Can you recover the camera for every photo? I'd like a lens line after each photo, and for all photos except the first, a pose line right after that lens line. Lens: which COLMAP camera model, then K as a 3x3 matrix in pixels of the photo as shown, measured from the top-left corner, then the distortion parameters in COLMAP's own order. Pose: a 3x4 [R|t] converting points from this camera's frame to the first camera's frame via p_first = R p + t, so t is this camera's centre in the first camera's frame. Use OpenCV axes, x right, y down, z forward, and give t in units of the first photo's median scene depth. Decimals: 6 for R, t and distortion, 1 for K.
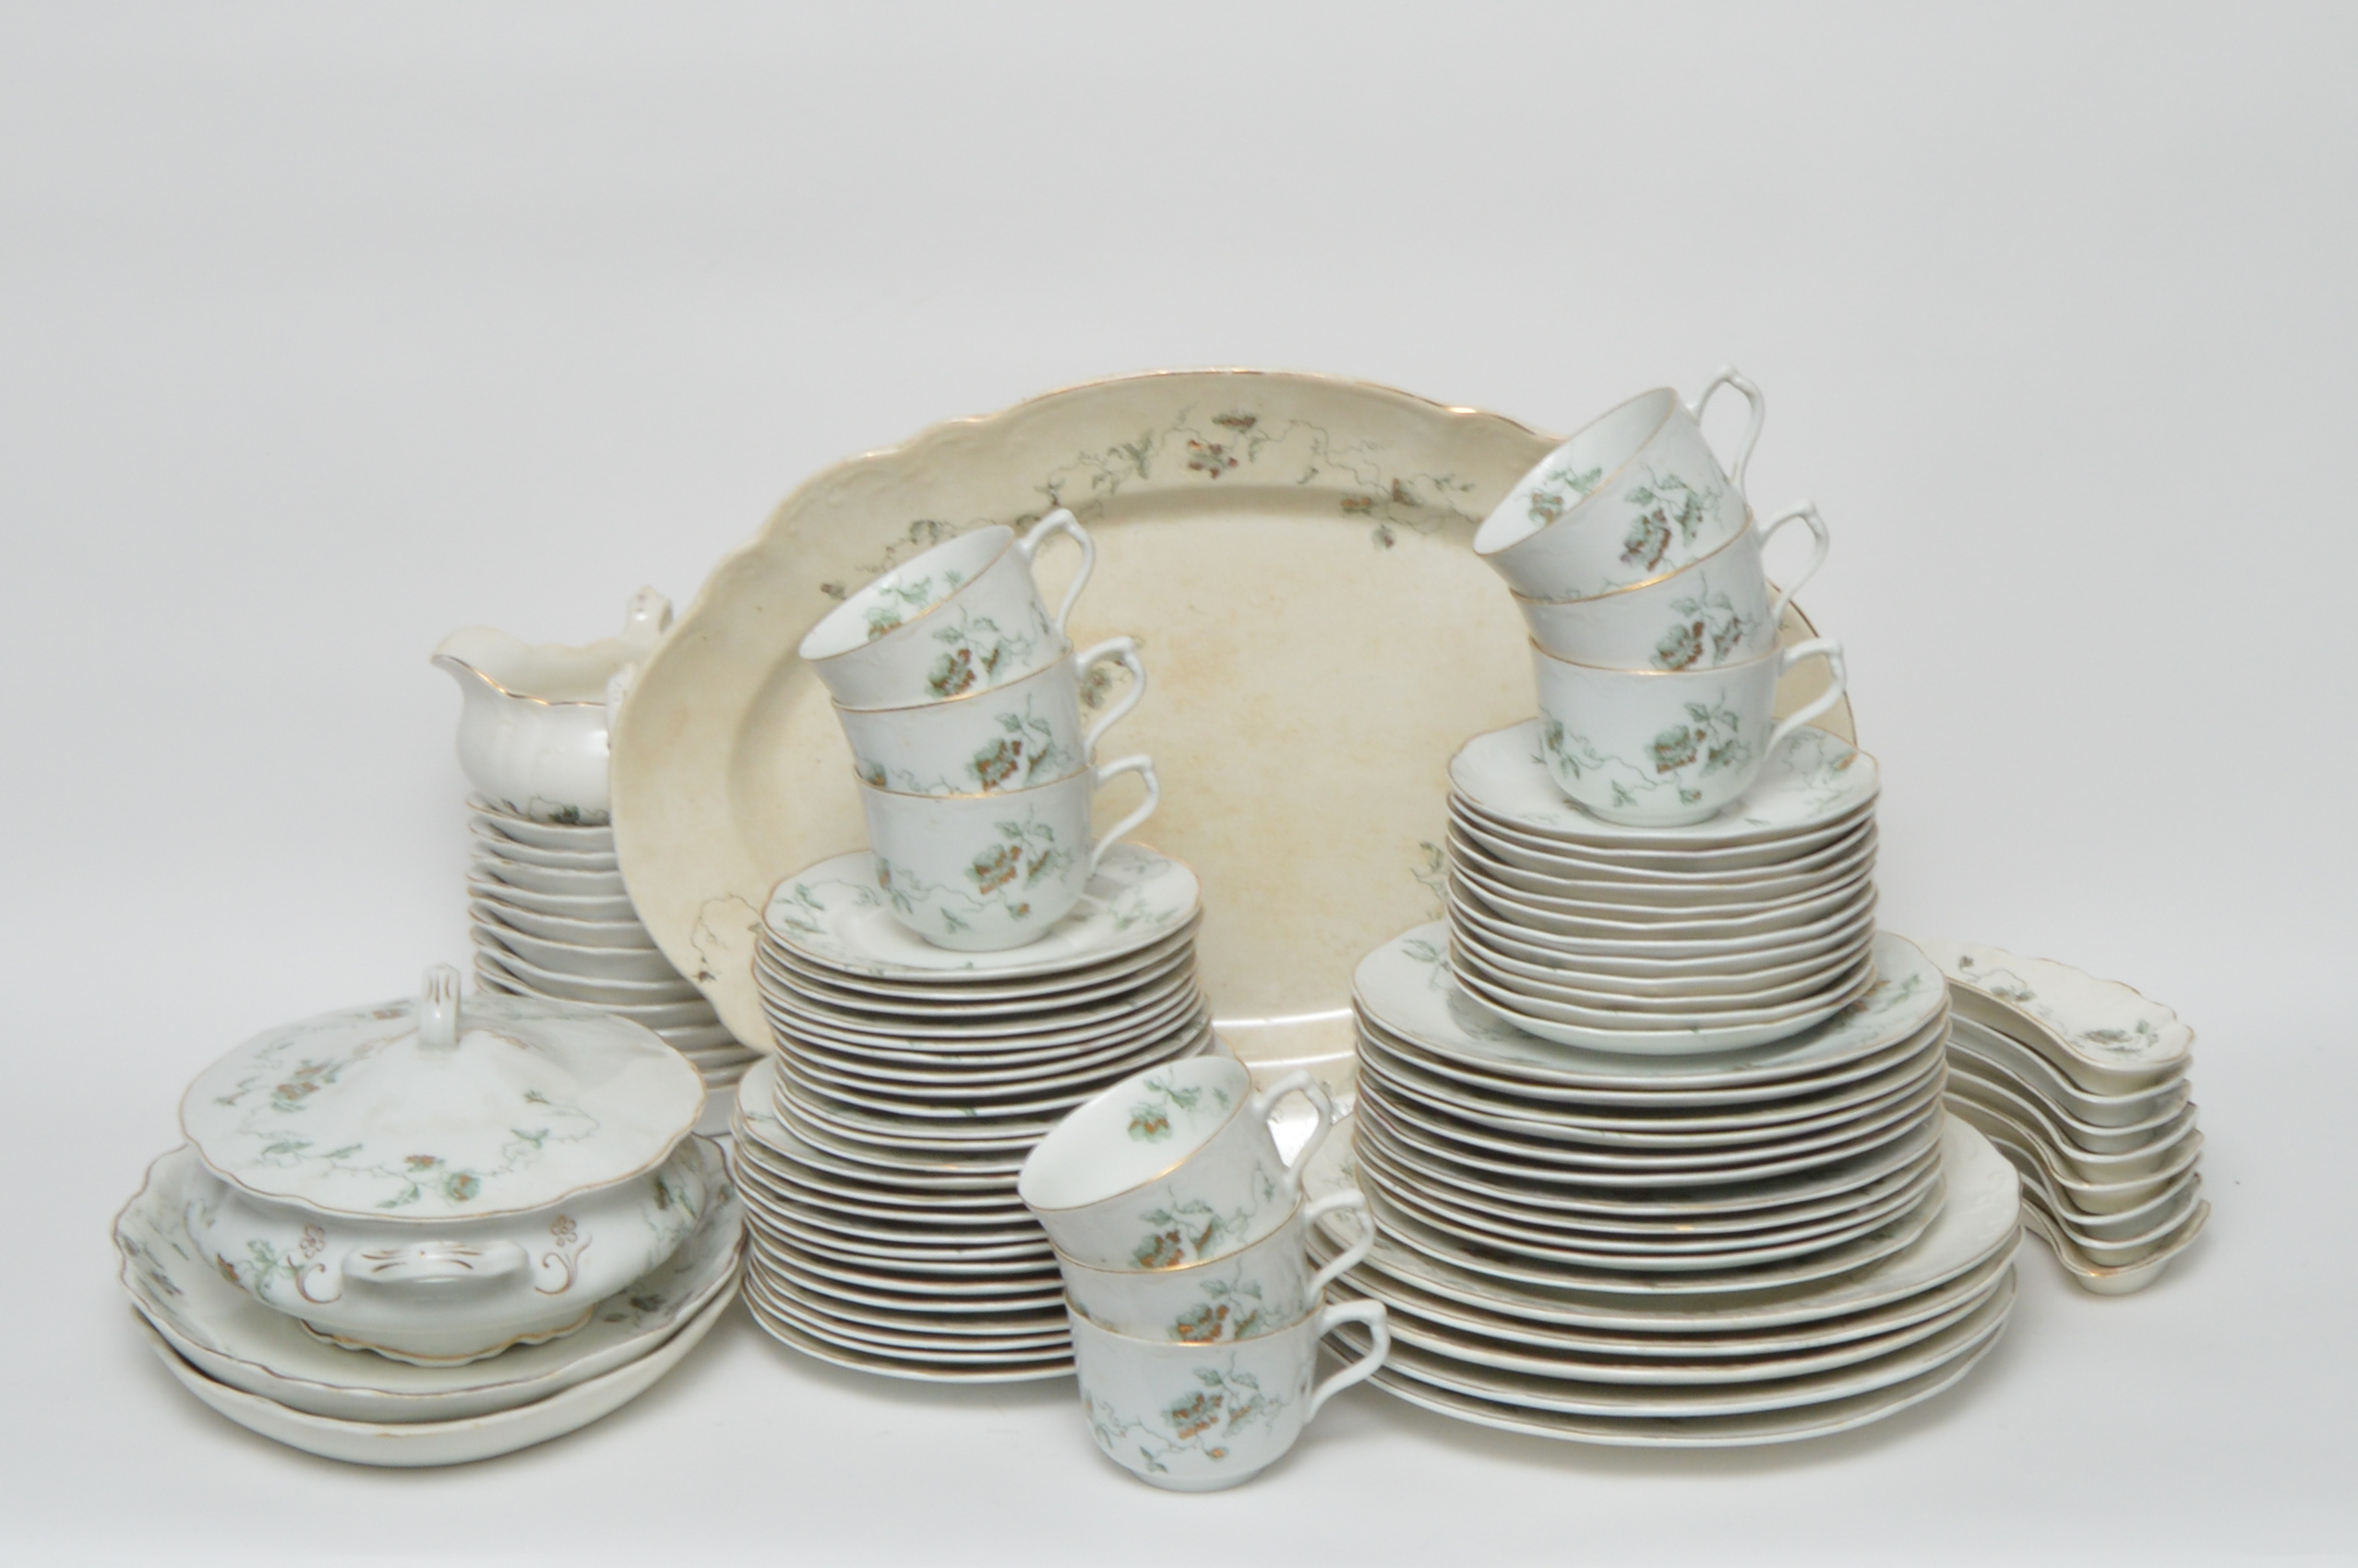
lens RADIAL K [[4305.9, 0, 1181.0], [0, 4305.9, 787.1], [0, 0, 1]] dist [-0.094057, 0.000000]
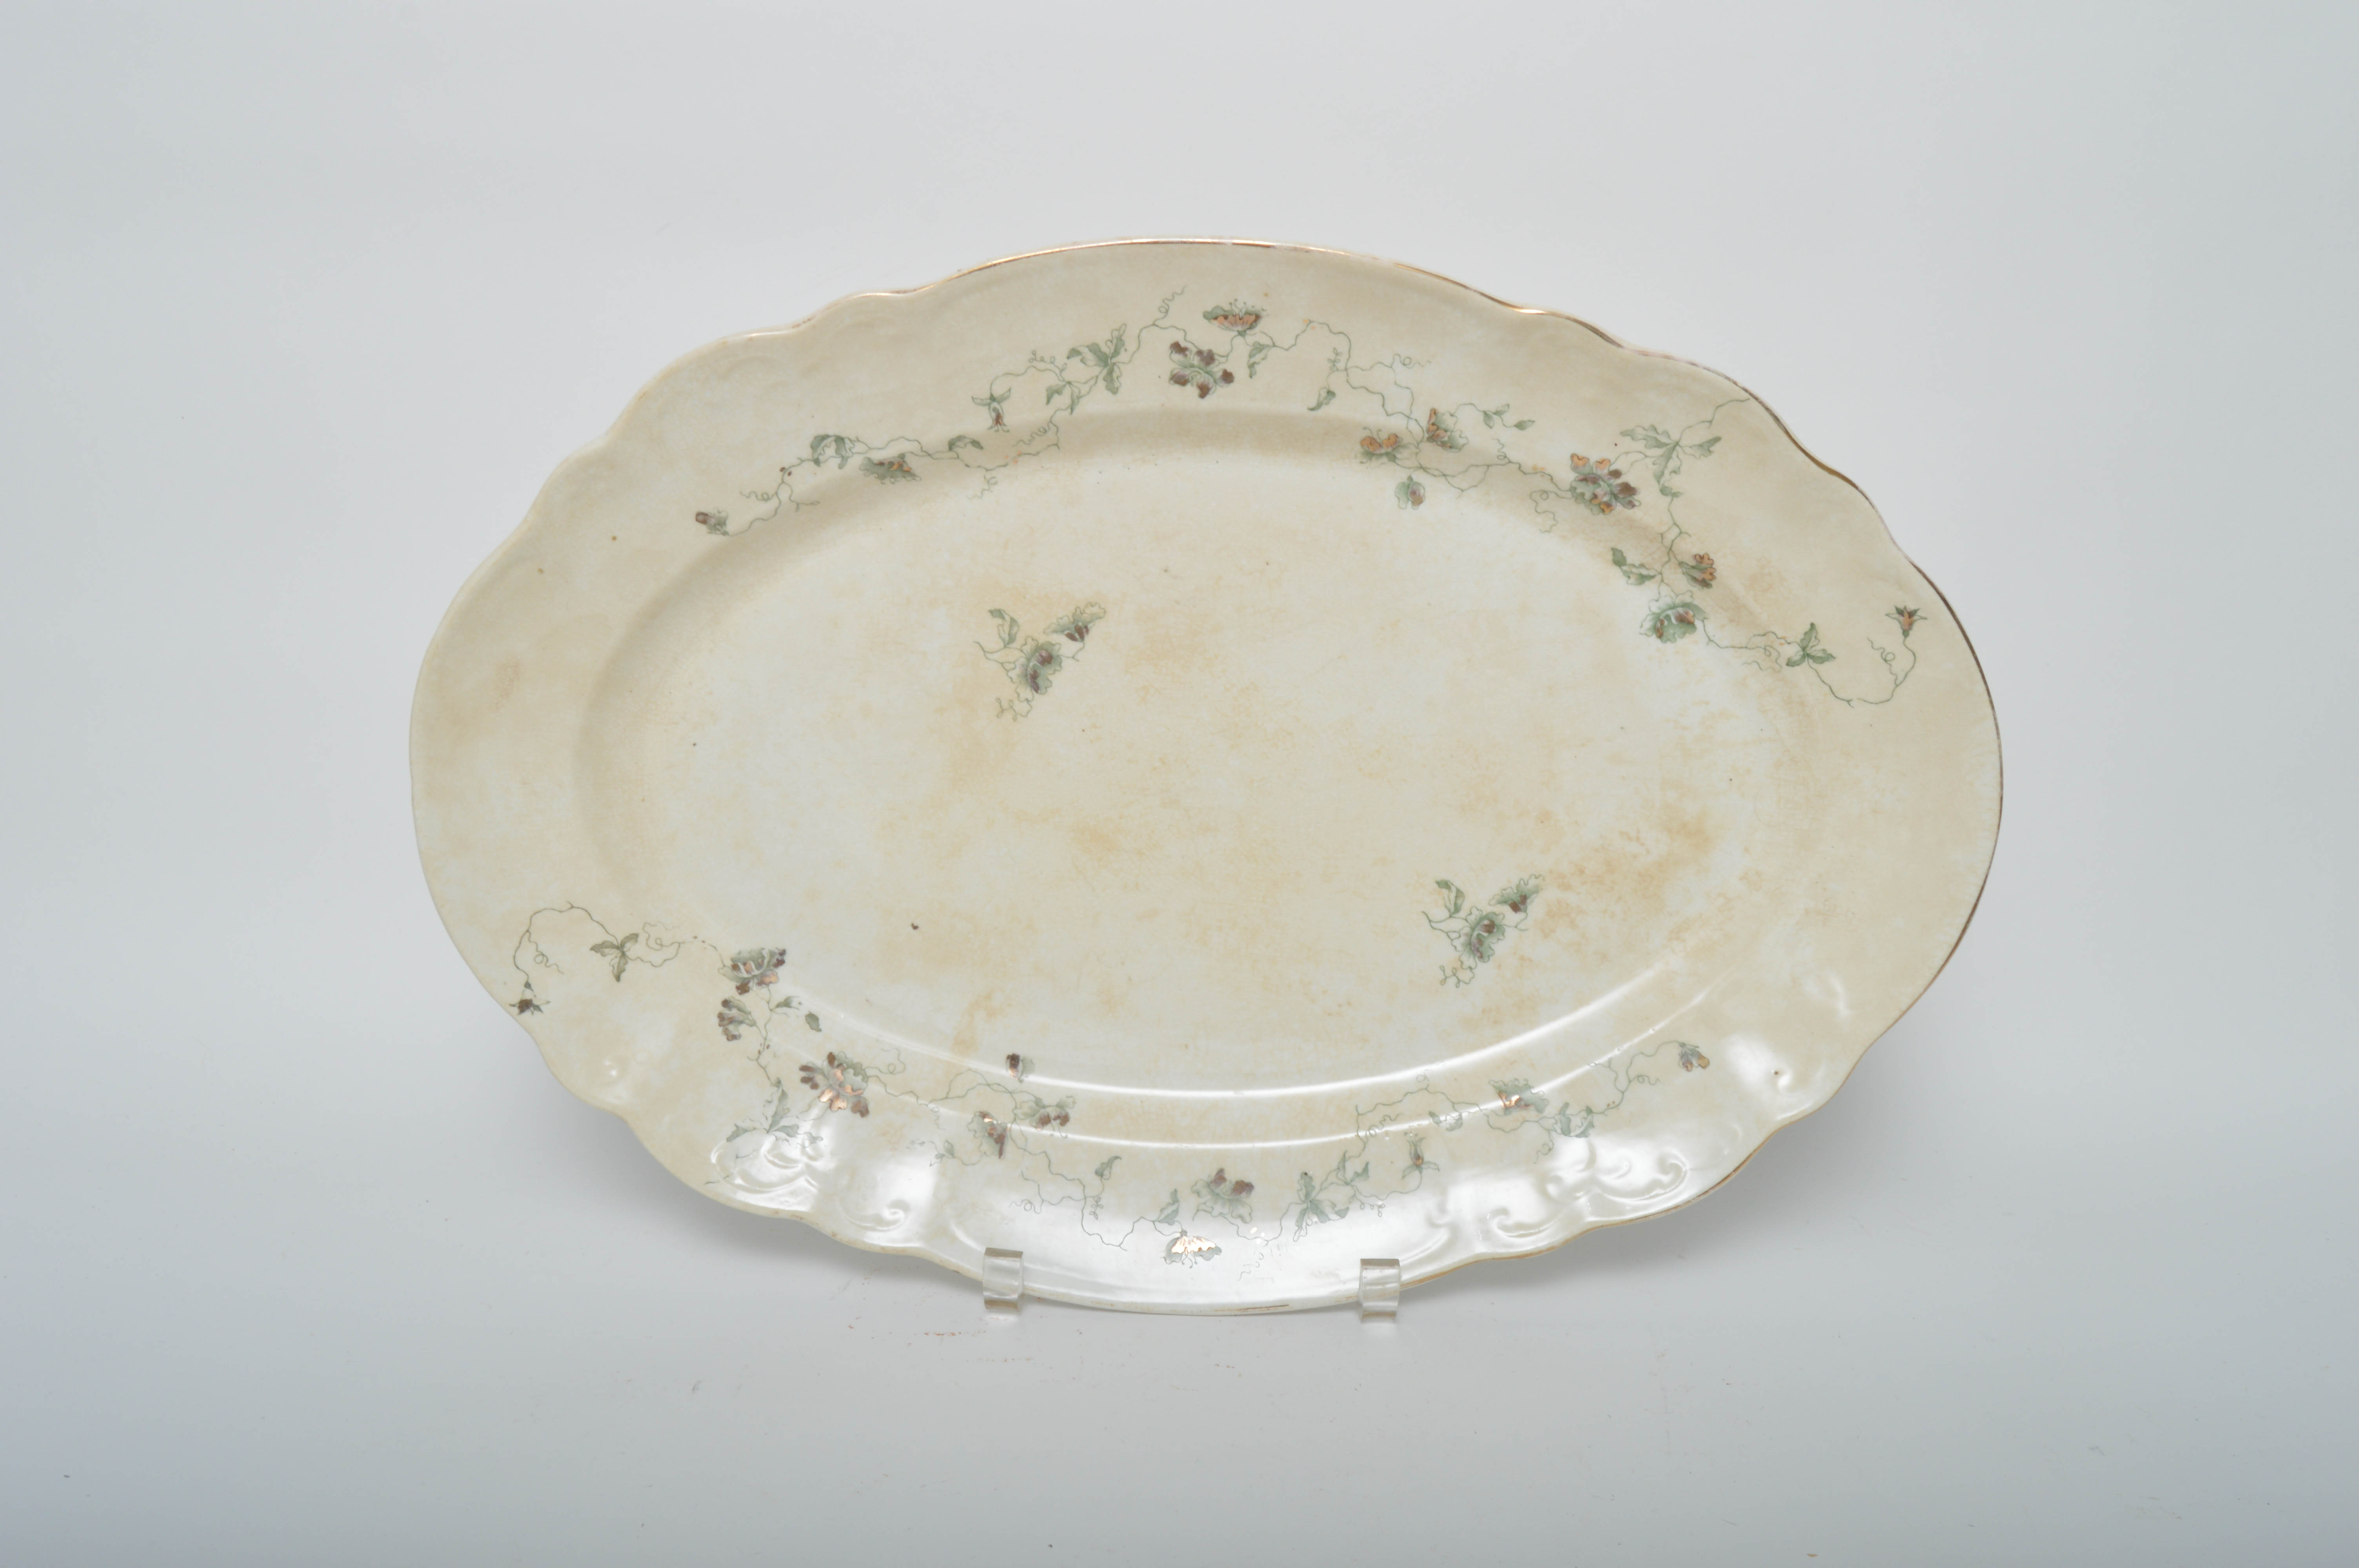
lens RADIAL K [[3068.4, 0, 1196.2], [0, 3068.4, 775.7], [0, 0, 1]] dist [-0.094479, 0.000000]
pose [[0.998961, 0.043806, 0.012581, 0.003010], [-0.043263, 0.998239, -0.040574, 0.023002], [-0.014337, 0.039987, 0.999097, 0.522980]]
